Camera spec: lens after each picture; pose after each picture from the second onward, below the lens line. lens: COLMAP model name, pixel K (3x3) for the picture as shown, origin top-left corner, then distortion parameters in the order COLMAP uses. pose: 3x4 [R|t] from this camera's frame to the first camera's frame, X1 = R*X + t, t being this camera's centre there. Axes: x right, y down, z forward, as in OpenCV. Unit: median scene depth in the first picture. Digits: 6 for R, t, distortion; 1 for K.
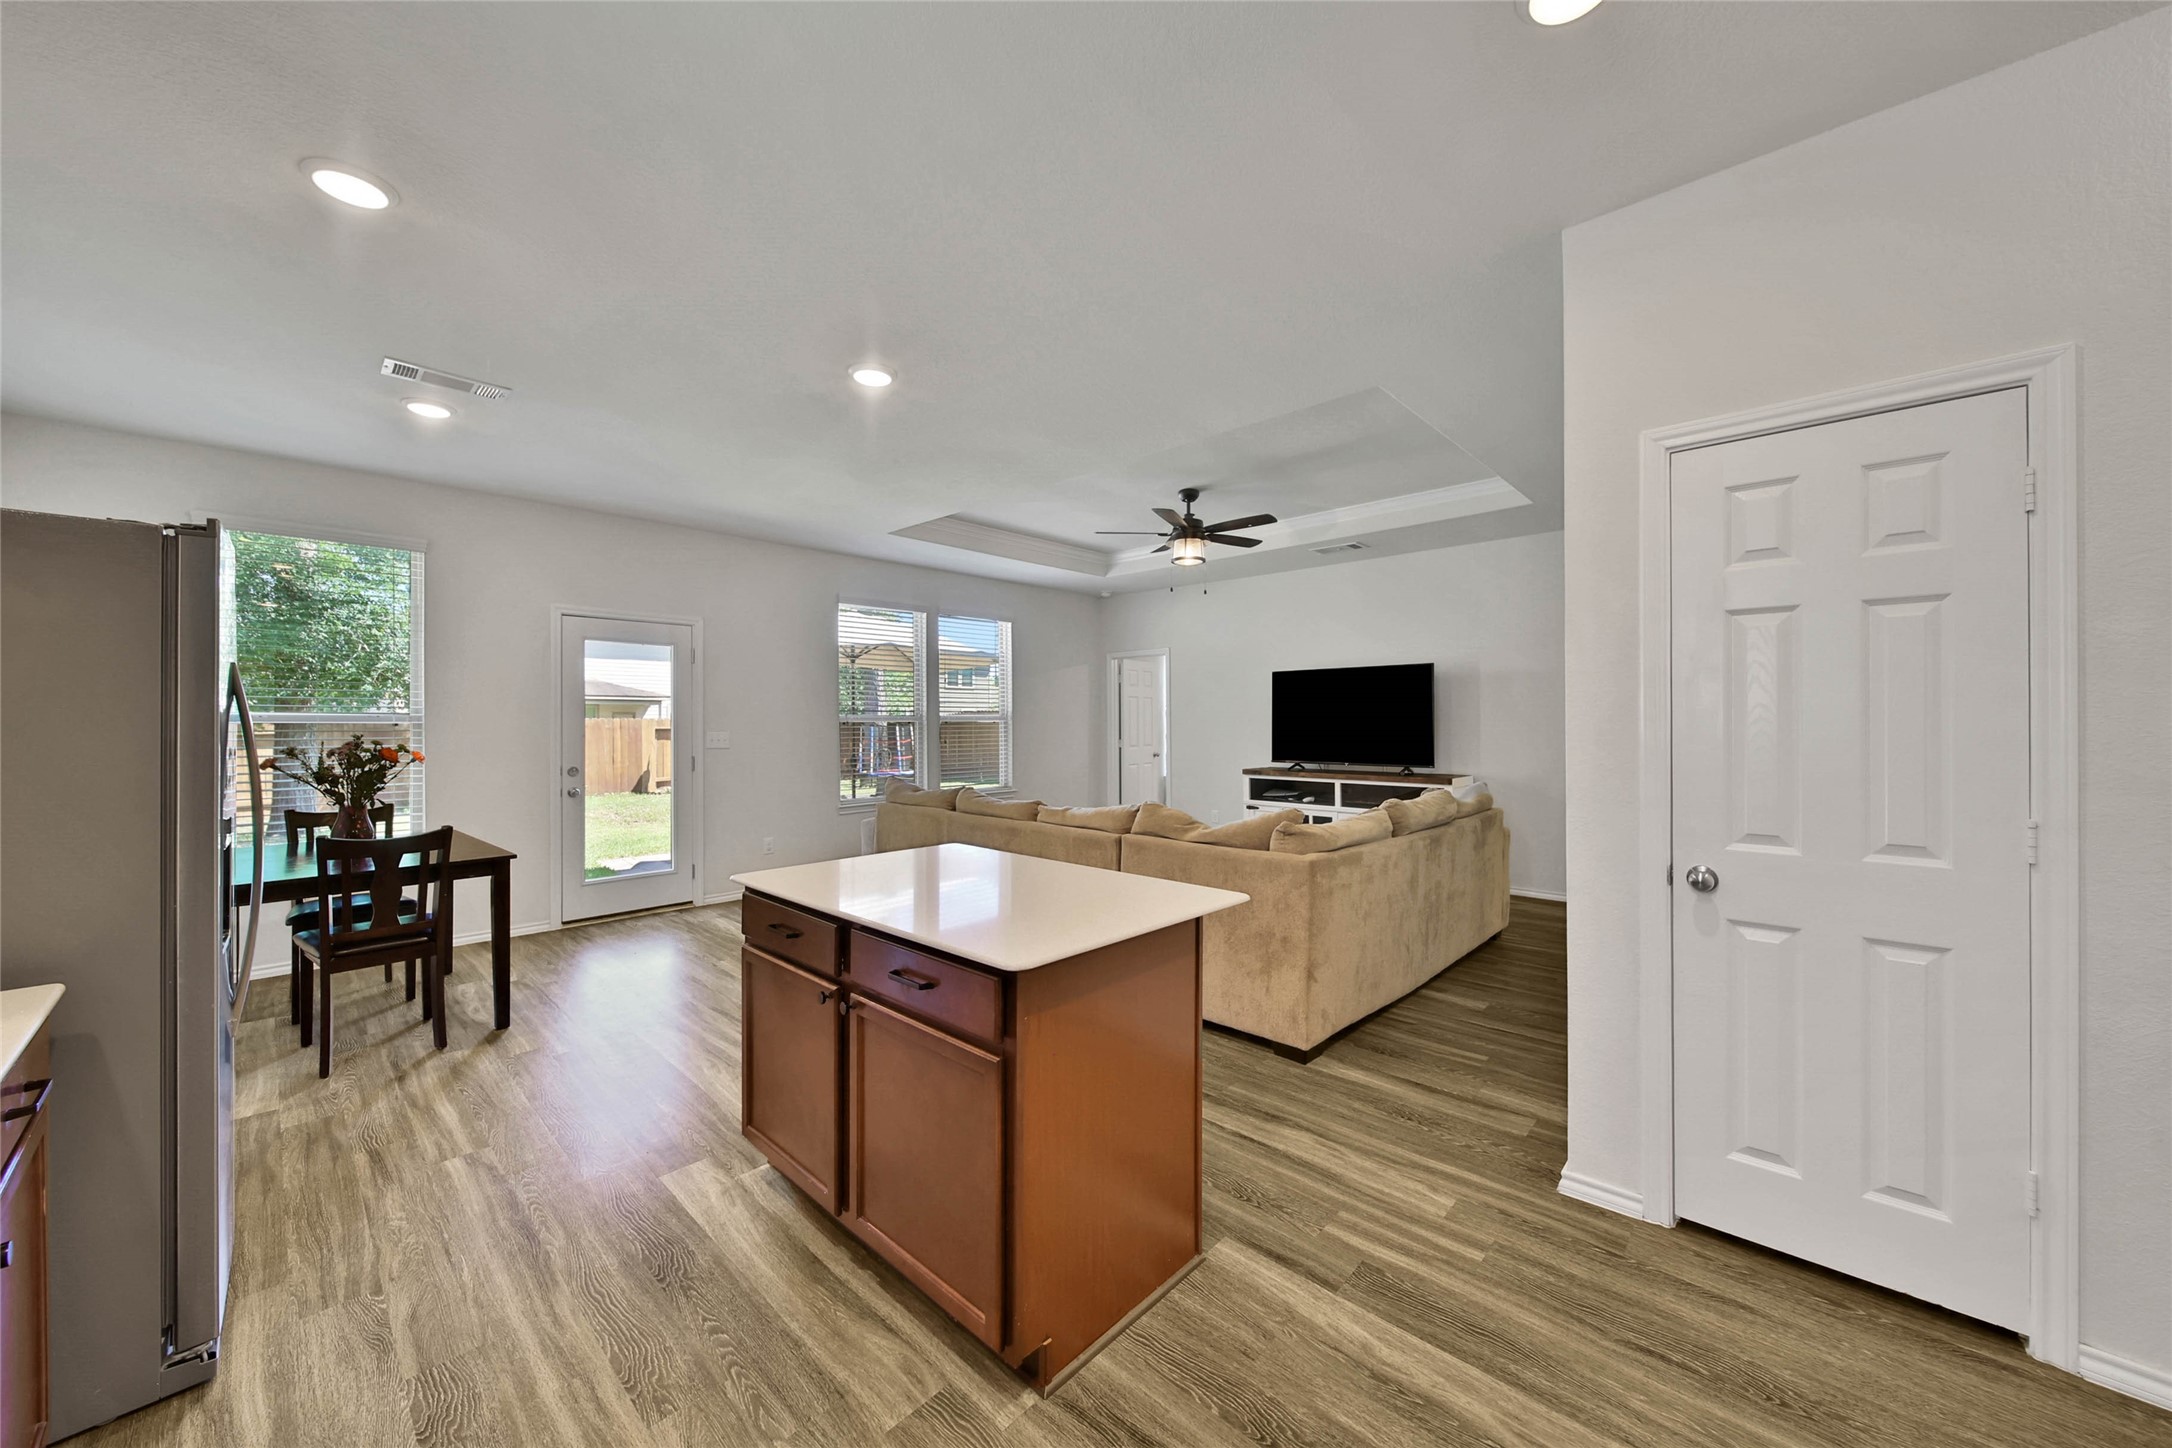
lens RADIAL K [[784.5, 0, 1086.1], [0, 784.5, 710.9], [0, 0, 1]] dist [-0.000608, -0.000651]
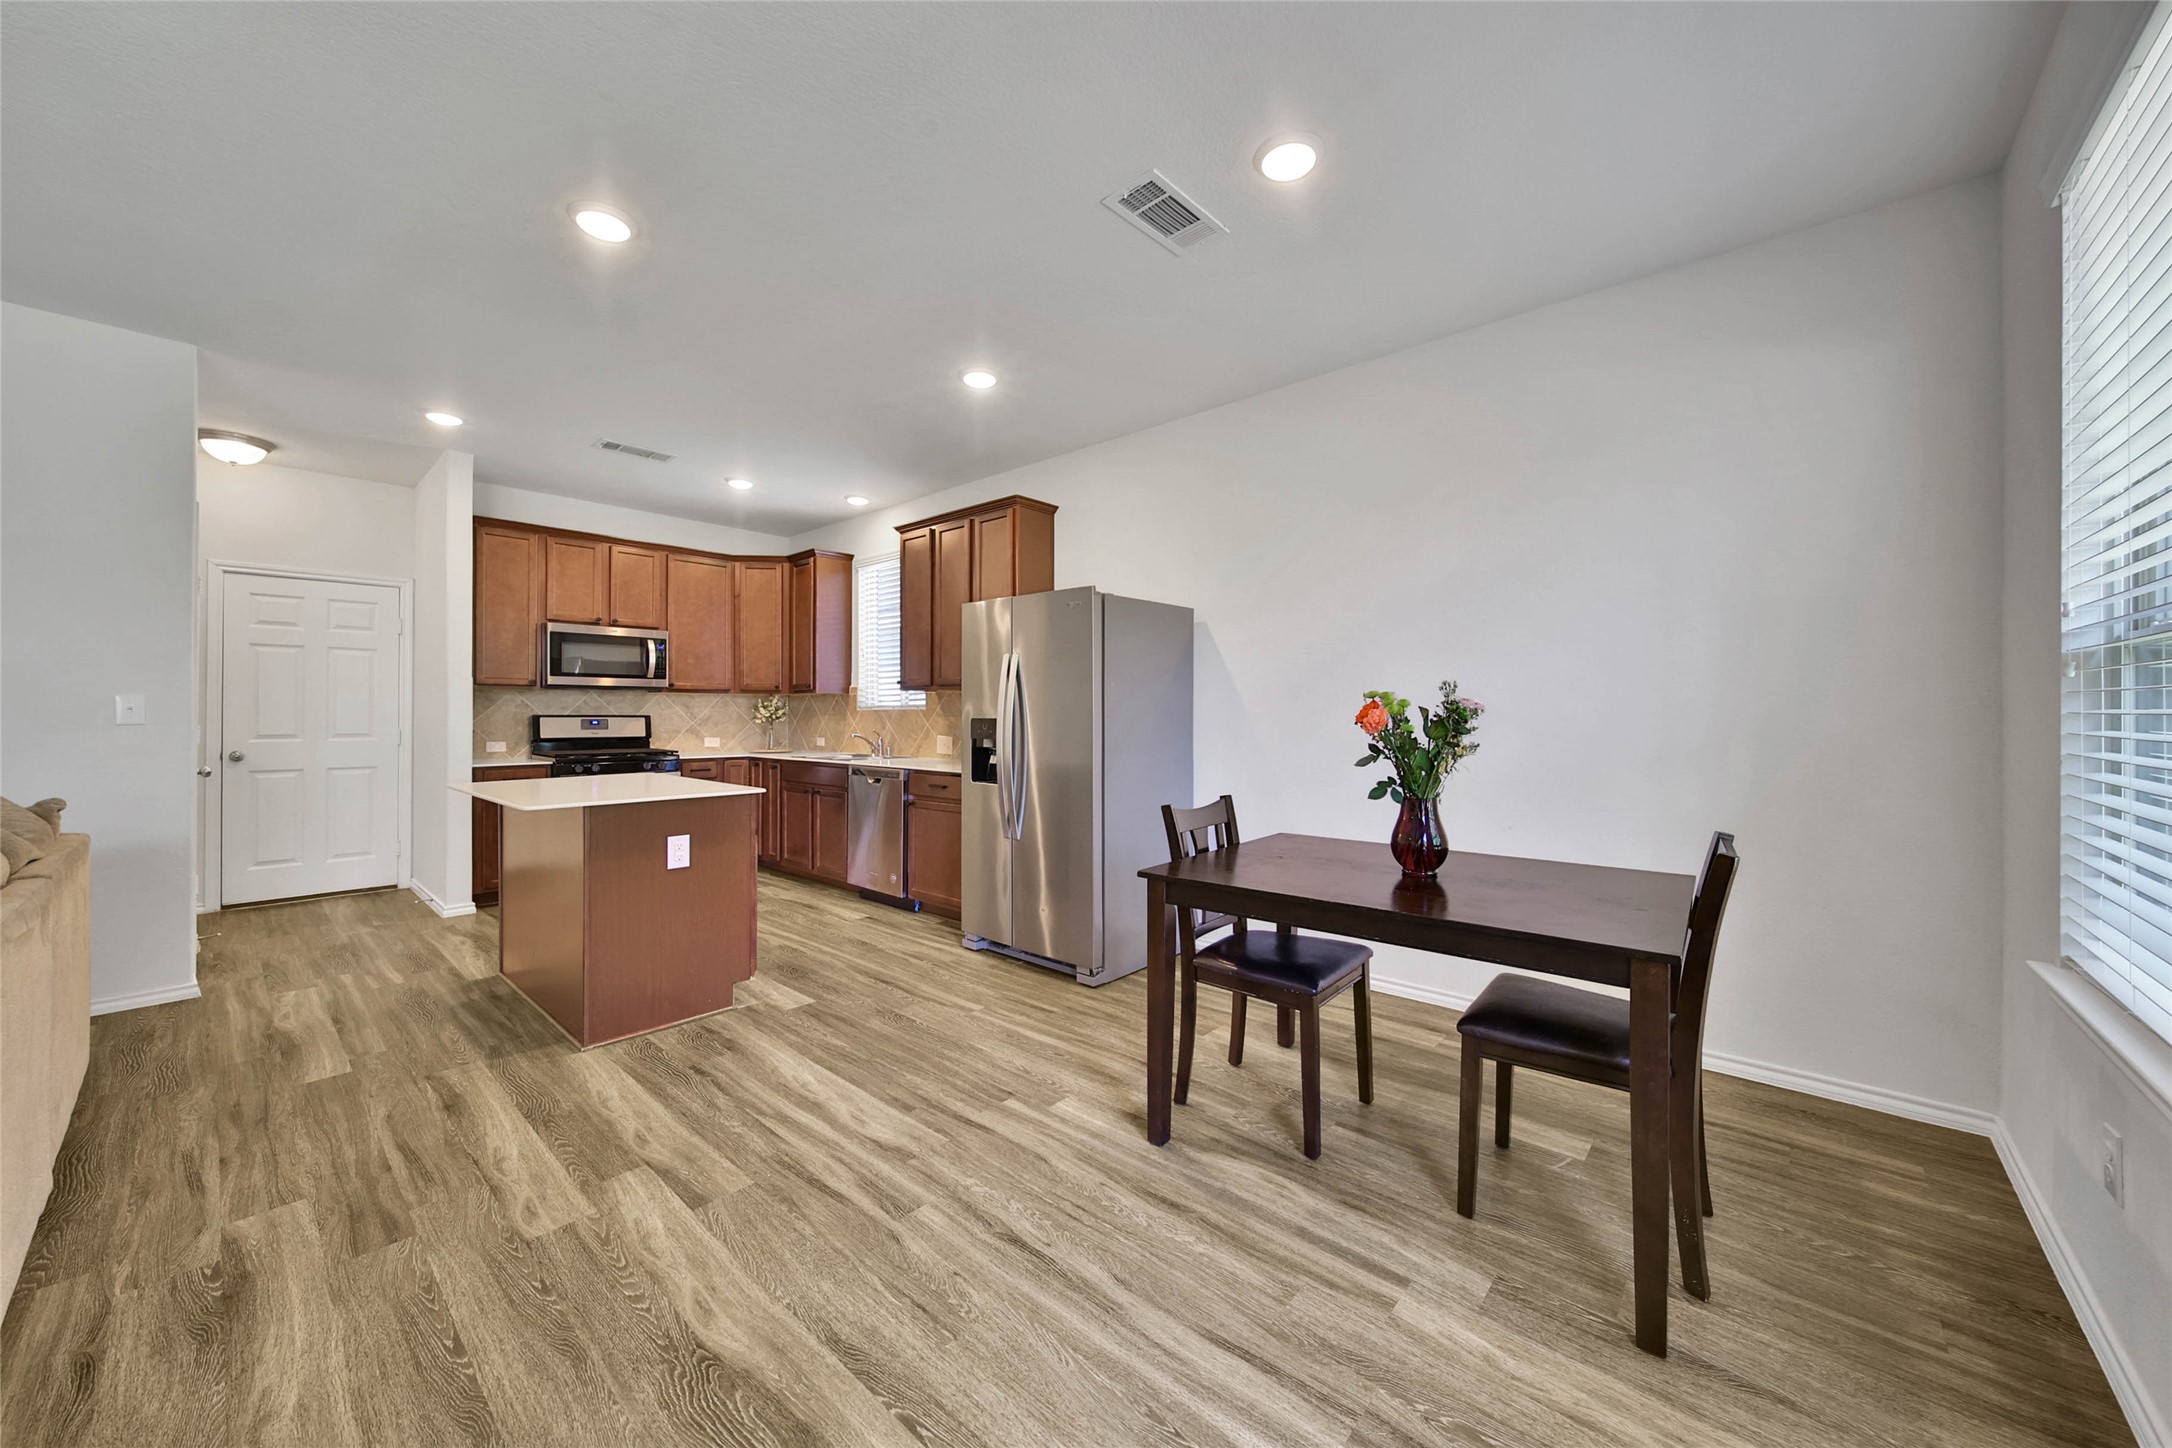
lens RADIAL K [[776.6, 0, 1084.9], [0, 776.6, 711.6], [0, 0, 1]] dist [0.000896, -0.000199]
pose [[-0.999622, 0.002429, -0.027373, -1.066426], [0.002769, 0.999919, -0.012388, 0.099113], [0.027341, -0.012459, -0.999549, 2.599416]]
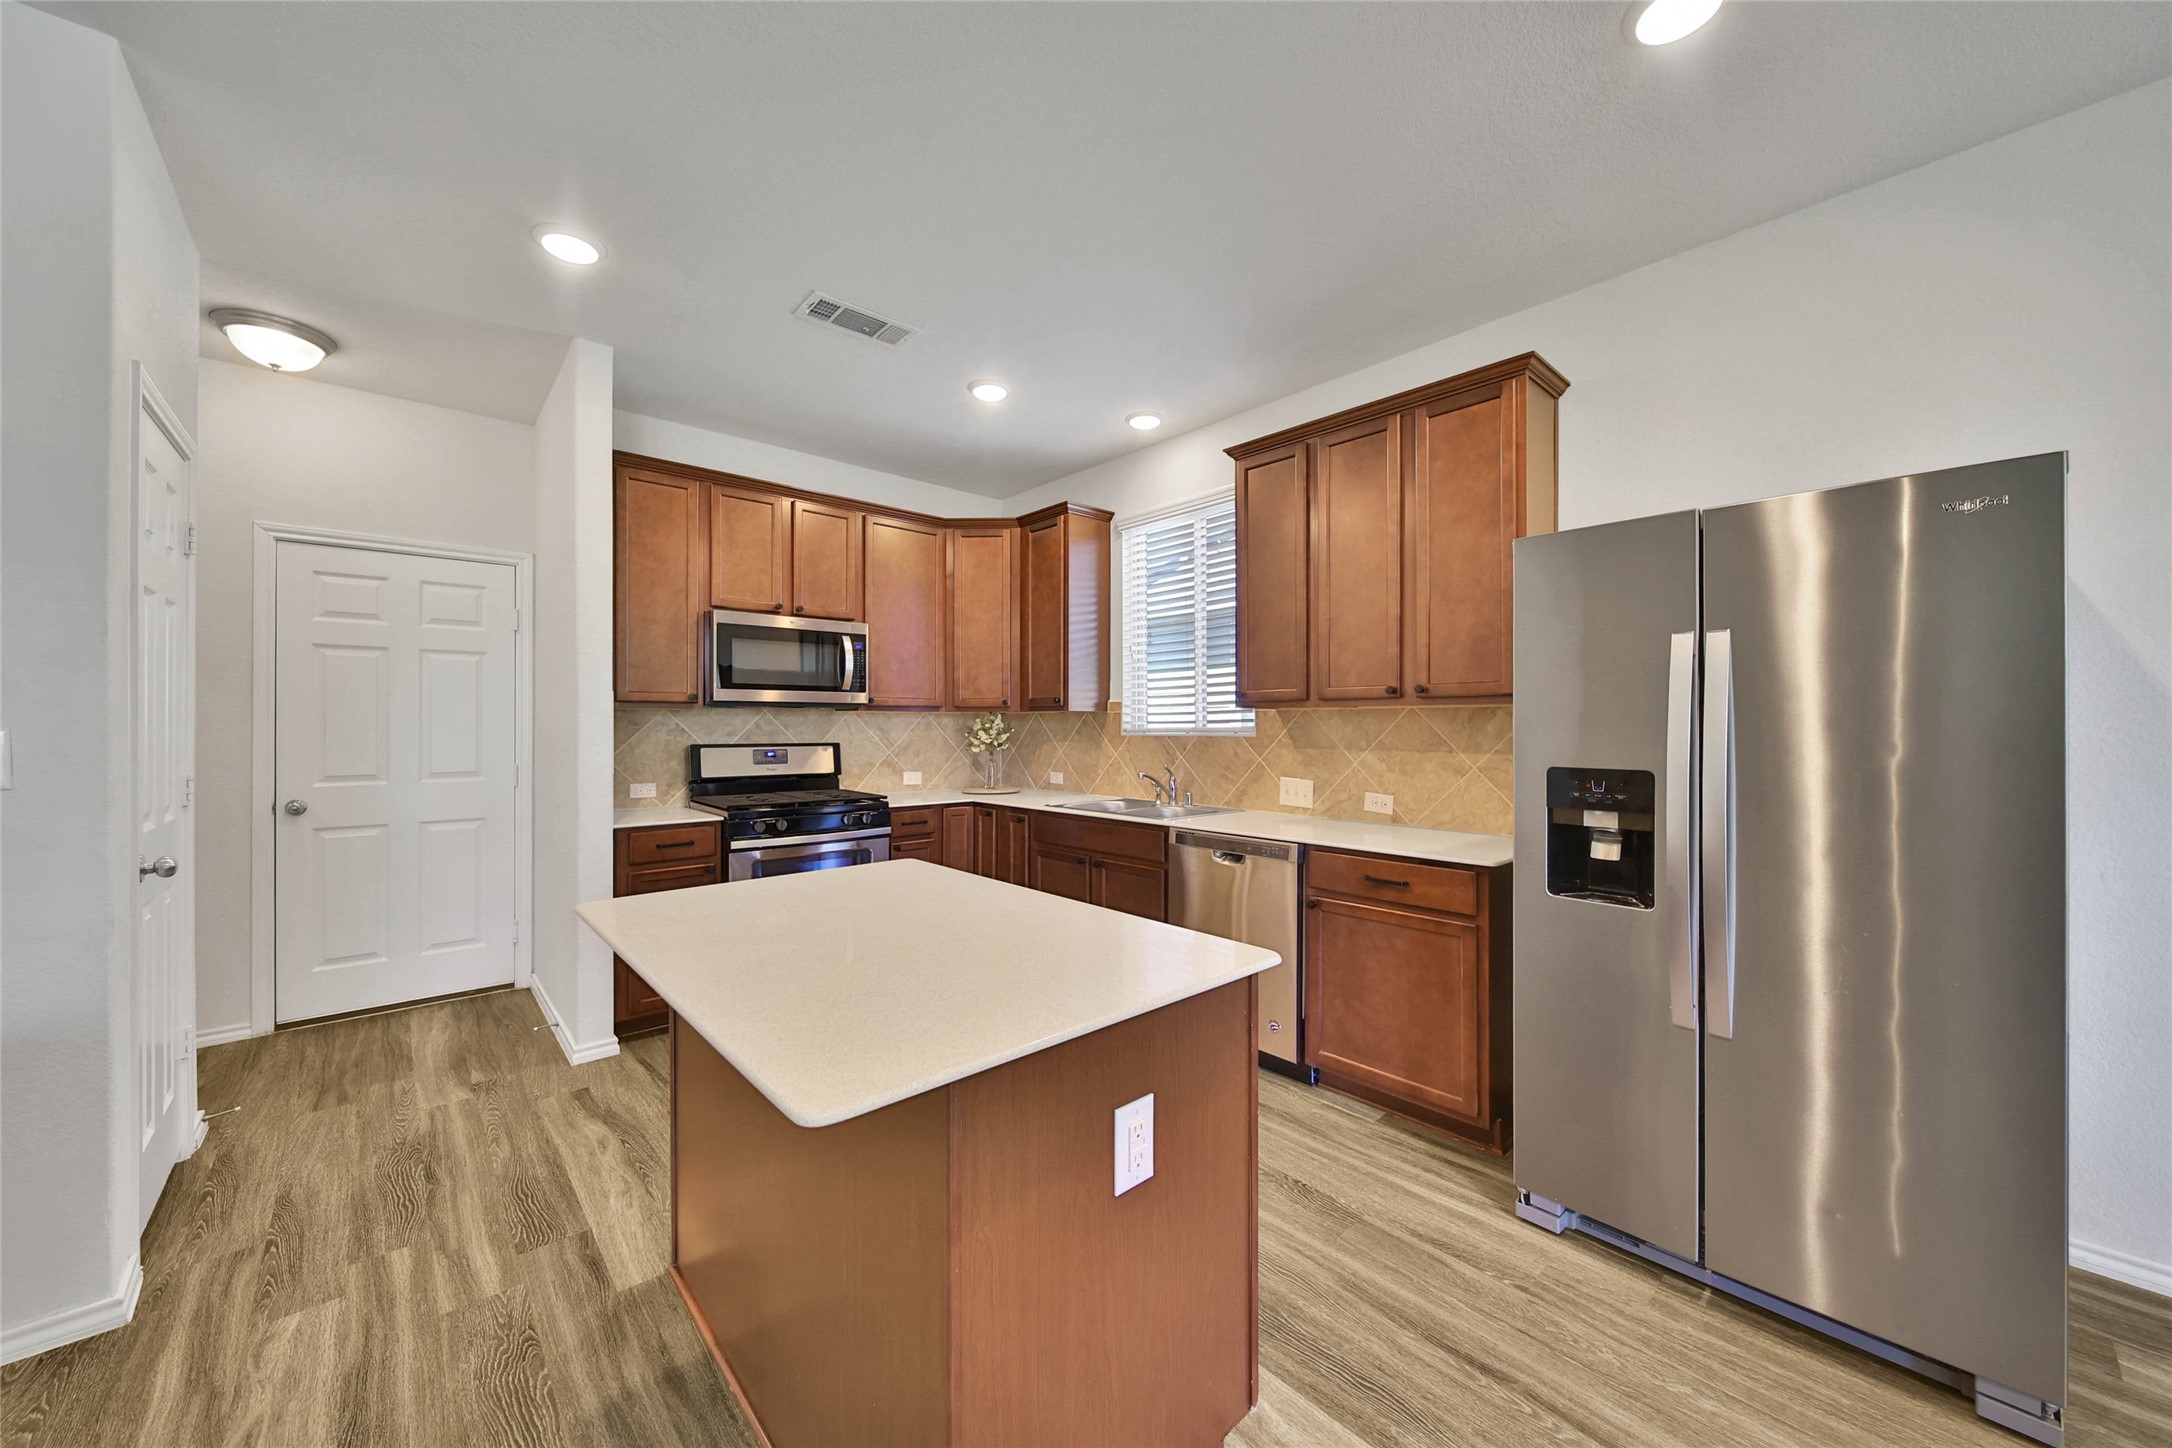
lens RADIAL K [[779.7, 0, 1086.0], [0, 779.7, 724.0], [0, 0, 1]] dist [0.000572, 0.000013]
pose [[-0.996517, 0.003741, 0.083306, -0.390087], [0.002833, 0.999935, -0.011015, 0.049997], [-0.083342, -0.010740, -0.996463, 1.724660]]
